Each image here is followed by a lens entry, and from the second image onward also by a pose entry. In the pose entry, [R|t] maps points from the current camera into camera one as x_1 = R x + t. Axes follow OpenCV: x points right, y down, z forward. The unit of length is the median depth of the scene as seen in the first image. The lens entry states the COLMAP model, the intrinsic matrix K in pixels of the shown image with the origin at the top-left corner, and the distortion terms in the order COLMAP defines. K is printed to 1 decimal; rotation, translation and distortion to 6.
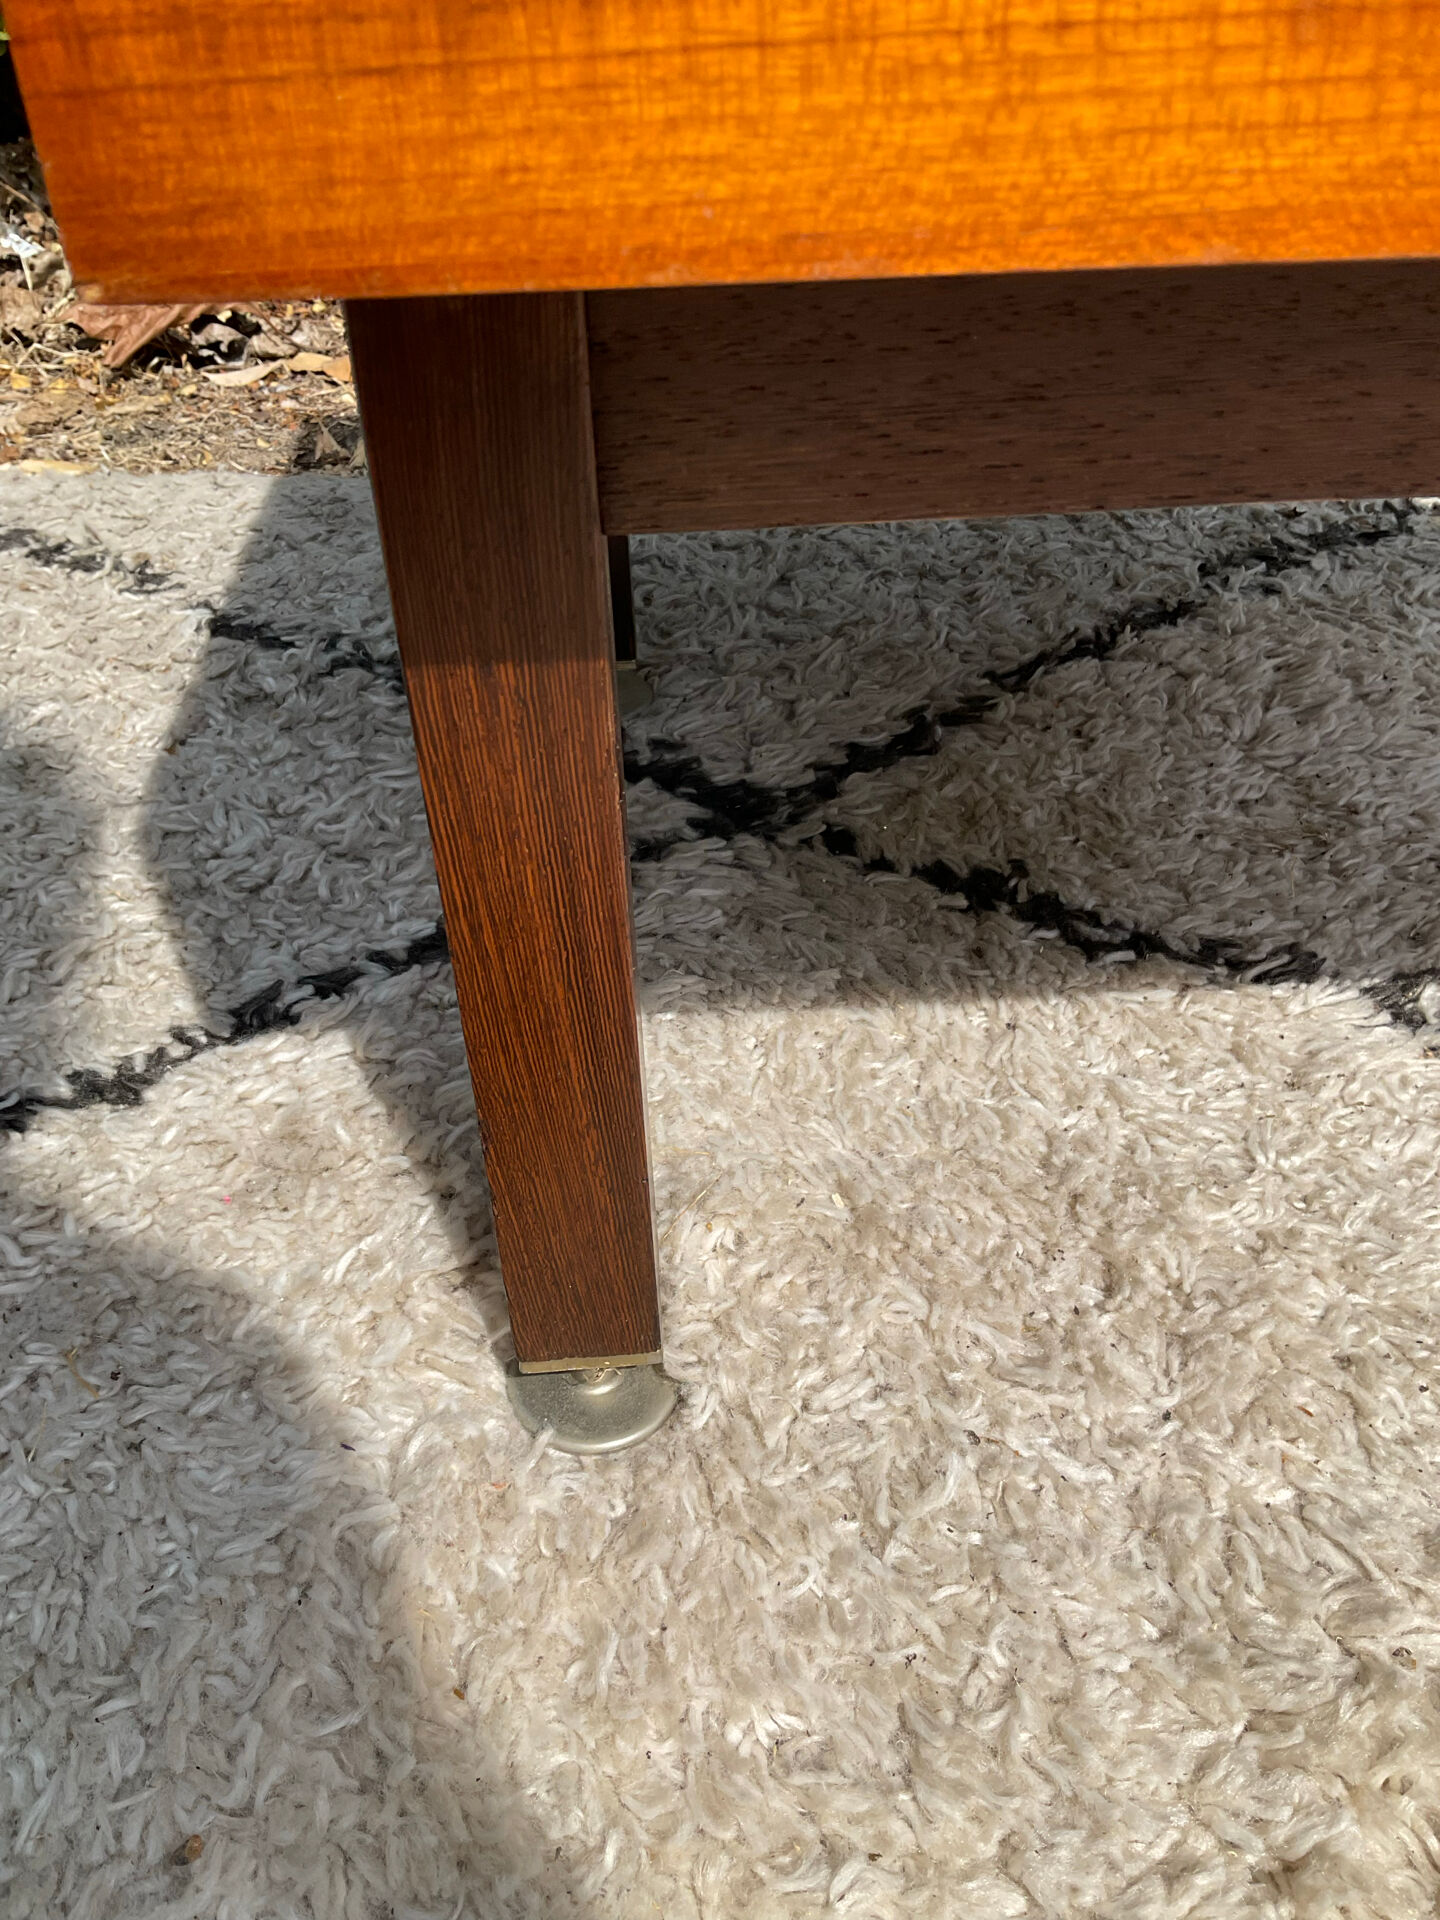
lens RADIAL K [[1581.1, 0, 713.7], [0, 1581.1, 965.8], [0, 0, 1]] dist [0.095088, -0.210269]
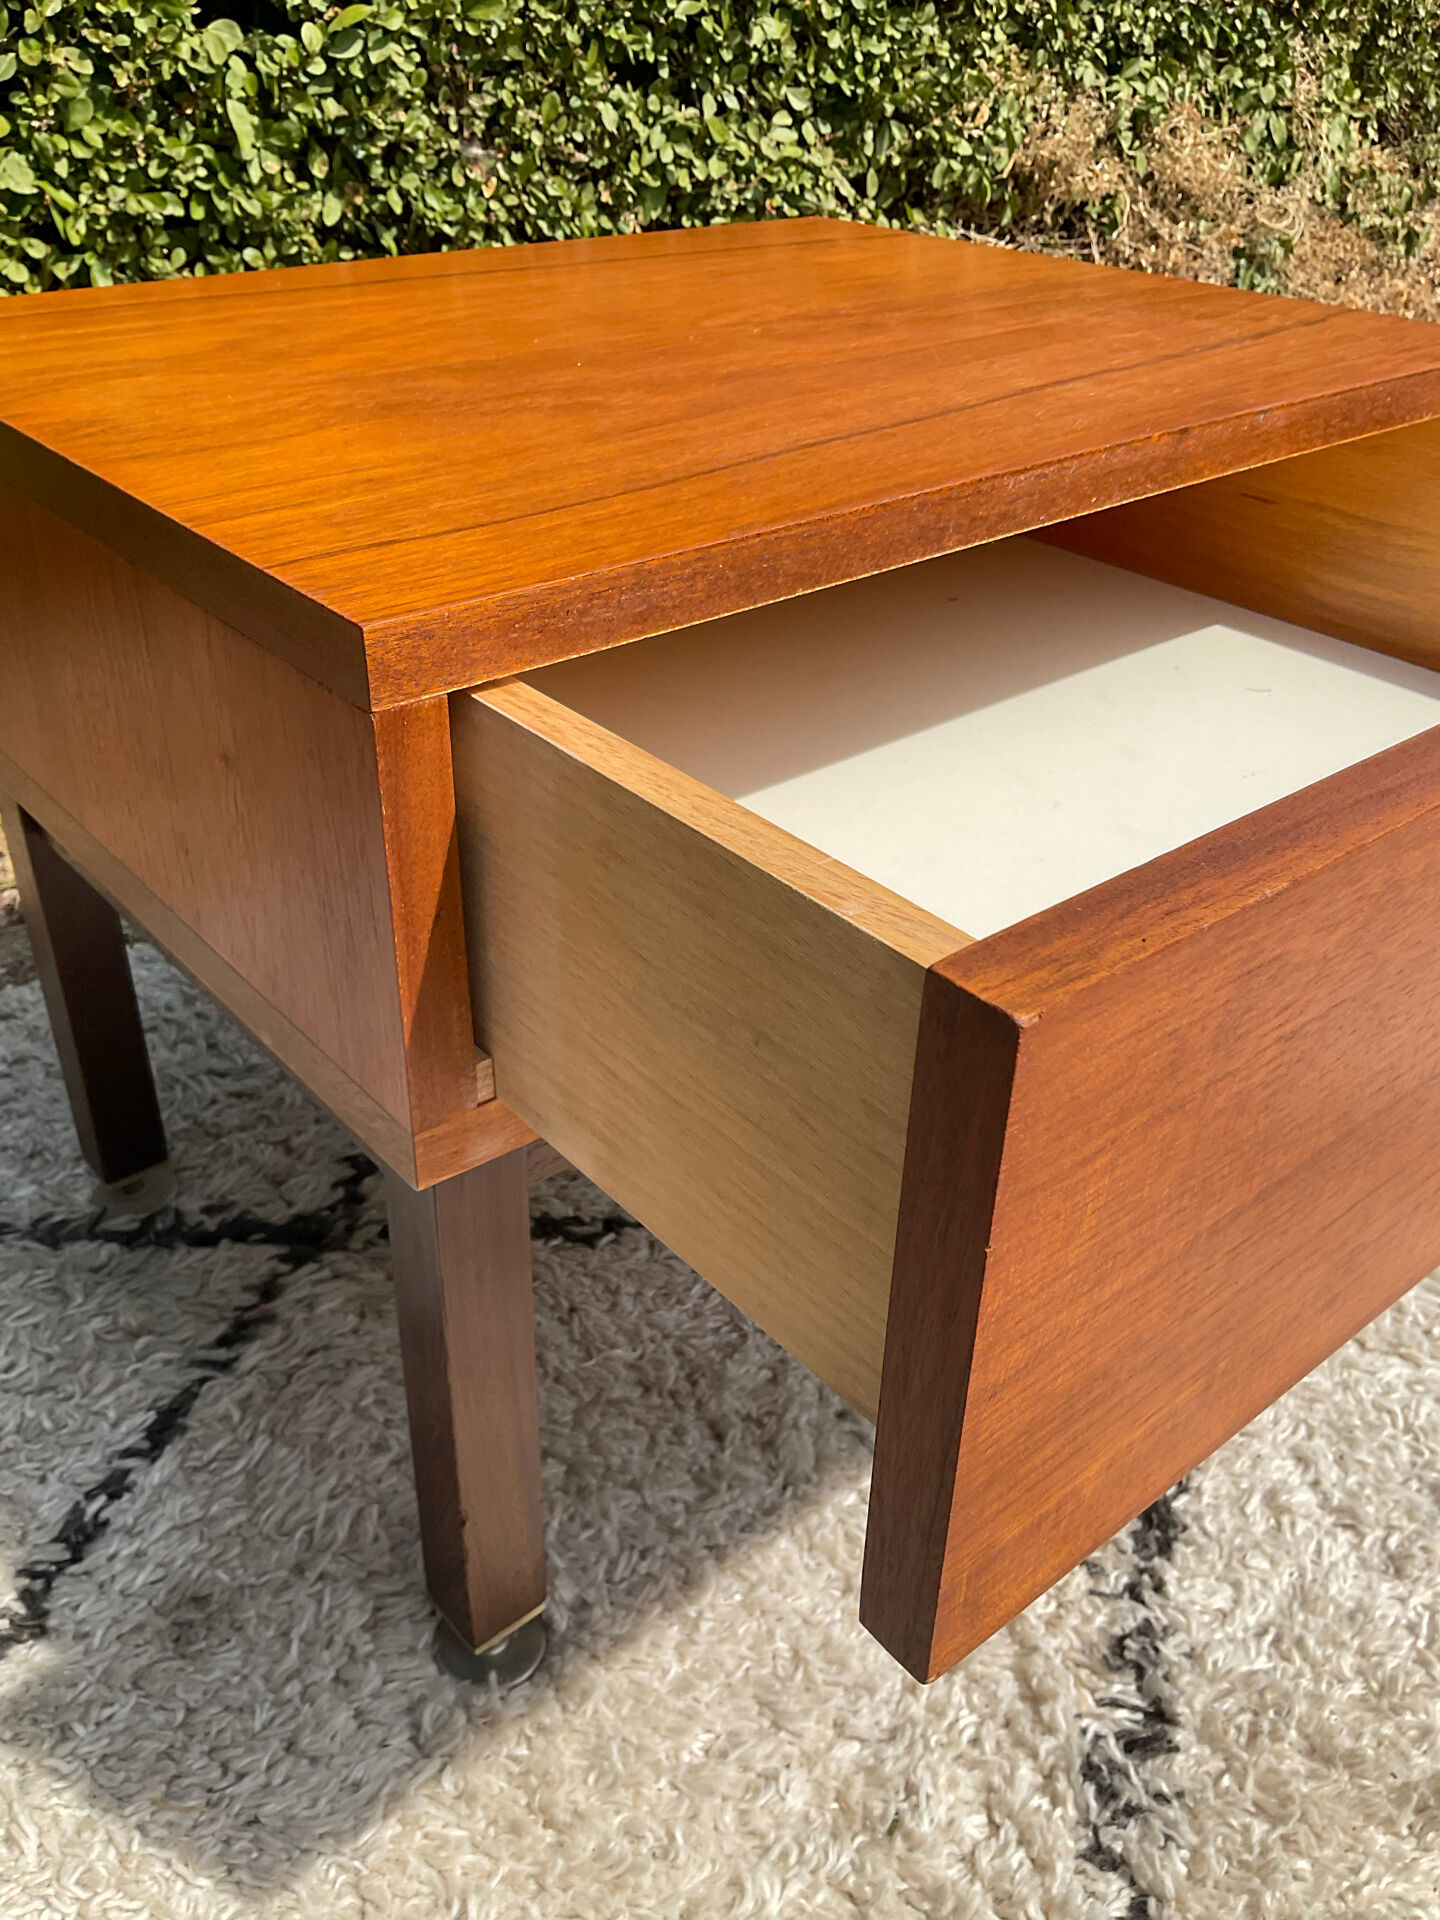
lens RADIAL K [[1616.6, 0, 720.0], [0, 1616.6, 960.0], [0, 0, 1]] dist [-0.019522, -0.003763]
pose [[0.800412, -0.282463, 0.528730, -0.418755], [0.346032, 0.937947, -0.022758, -0.192624], [-0.489492, 0.201174, 0.848485, -0.460824]]
